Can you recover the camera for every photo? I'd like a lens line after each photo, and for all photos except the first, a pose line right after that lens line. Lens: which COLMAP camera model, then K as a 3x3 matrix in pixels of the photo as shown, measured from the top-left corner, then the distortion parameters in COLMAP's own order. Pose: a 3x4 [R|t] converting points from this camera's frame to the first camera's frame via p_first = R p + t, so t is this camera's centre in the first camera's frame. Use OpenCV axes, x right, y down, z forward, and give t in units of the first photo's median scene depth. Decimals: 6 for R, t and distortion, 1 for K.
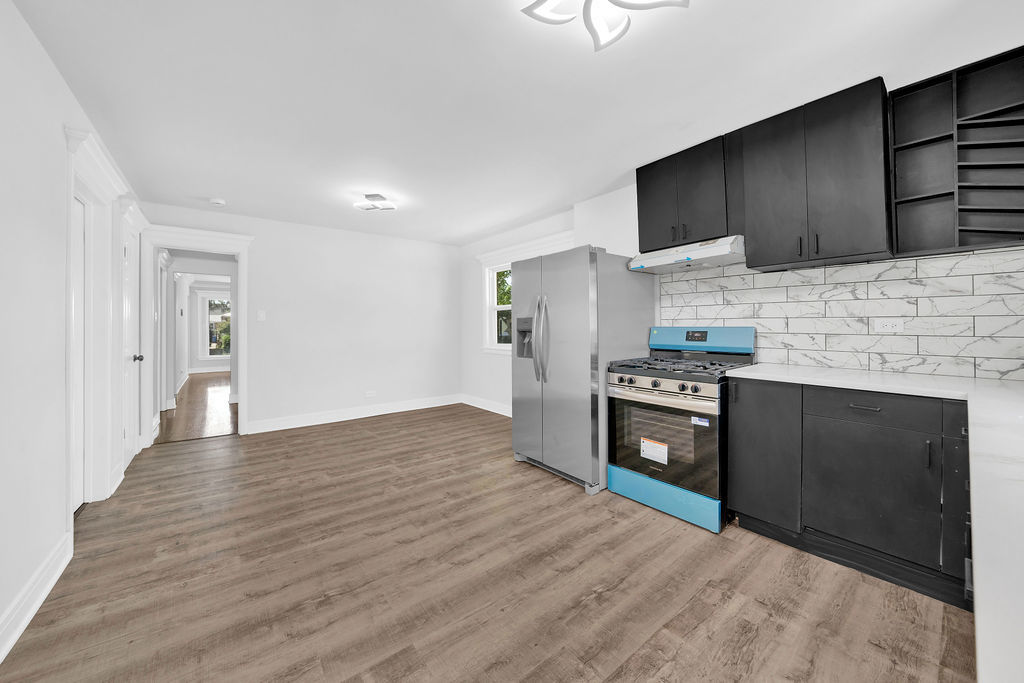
lens RADIAL K [[370.7, 0, 508.3], [0, 370.7, 336.1], [0, 0, 1]] dist [-0.029666, 0.000016]
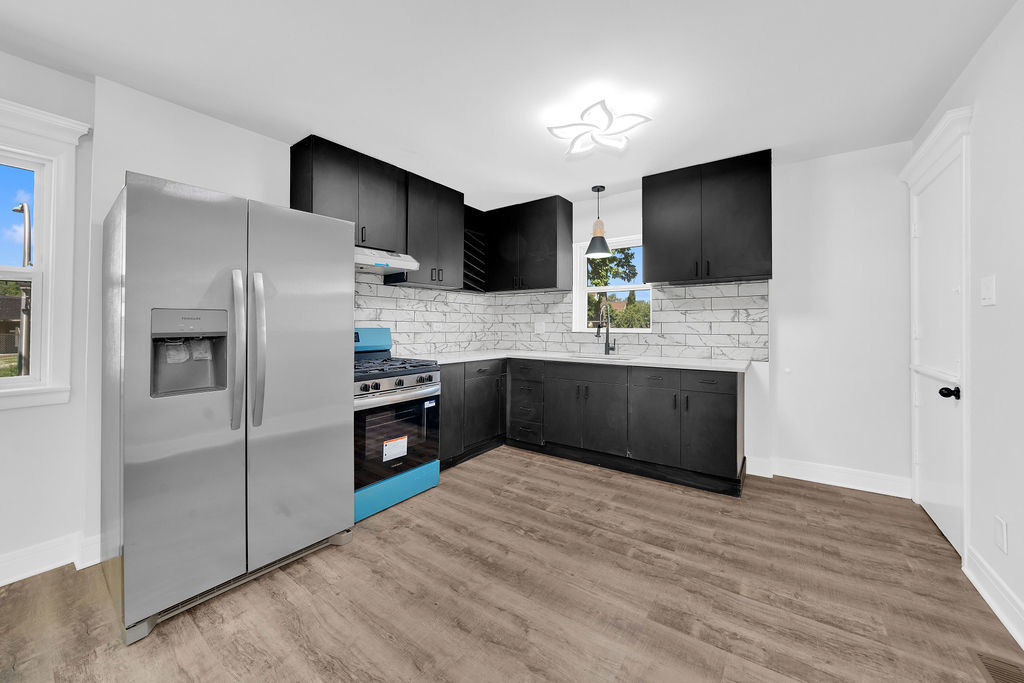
lens RADIAL K [[383.0, 0, 512.0], [0, 383.0, 341.5], [0, 0, 1]] dist [-0.013214, 0.000027]
pose [[-0.284481, -0.032801, 0.958120, -0.748137], [0.026267, 0.998773, 0.041992, -0.024146], [-0.958322, 0.037113, -0.283271, 1.031514]]
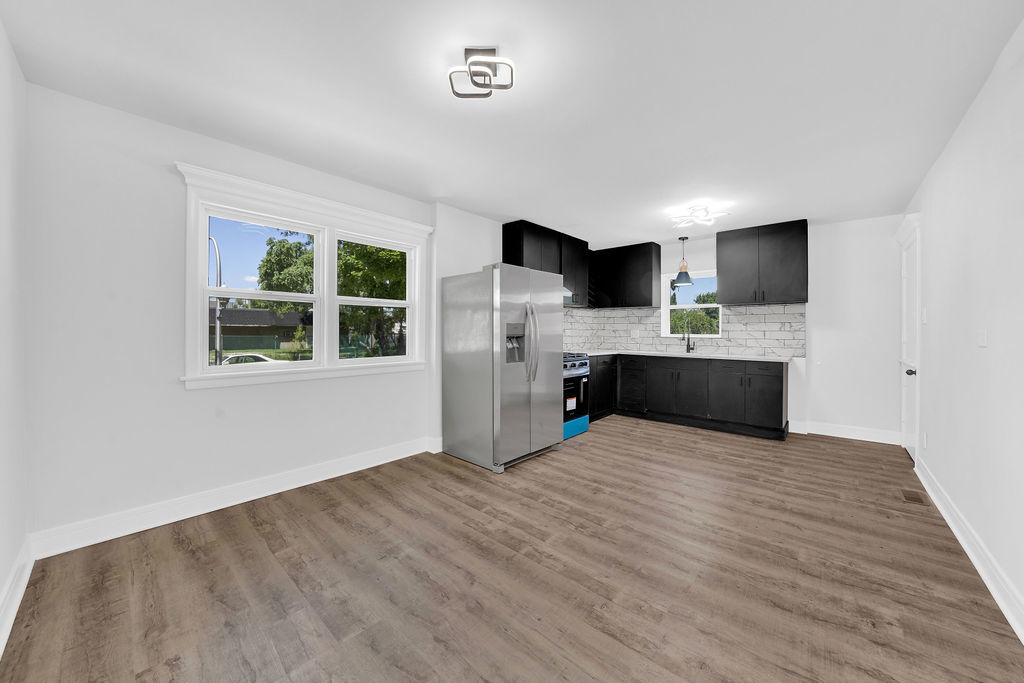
lens RADIAL K [[381.1, 0, 508.1], [0, 381.1, 344.3], [0, 0, 1]] dist [-0.022020, 0.000058]
pose [[-0.189722, -0.030386, 0.981368, -1.393002], [0.019084, 0.999218, 0.034628, -0.043552], [-0.981652, 0.025298, -0.188994, 1.724708]]
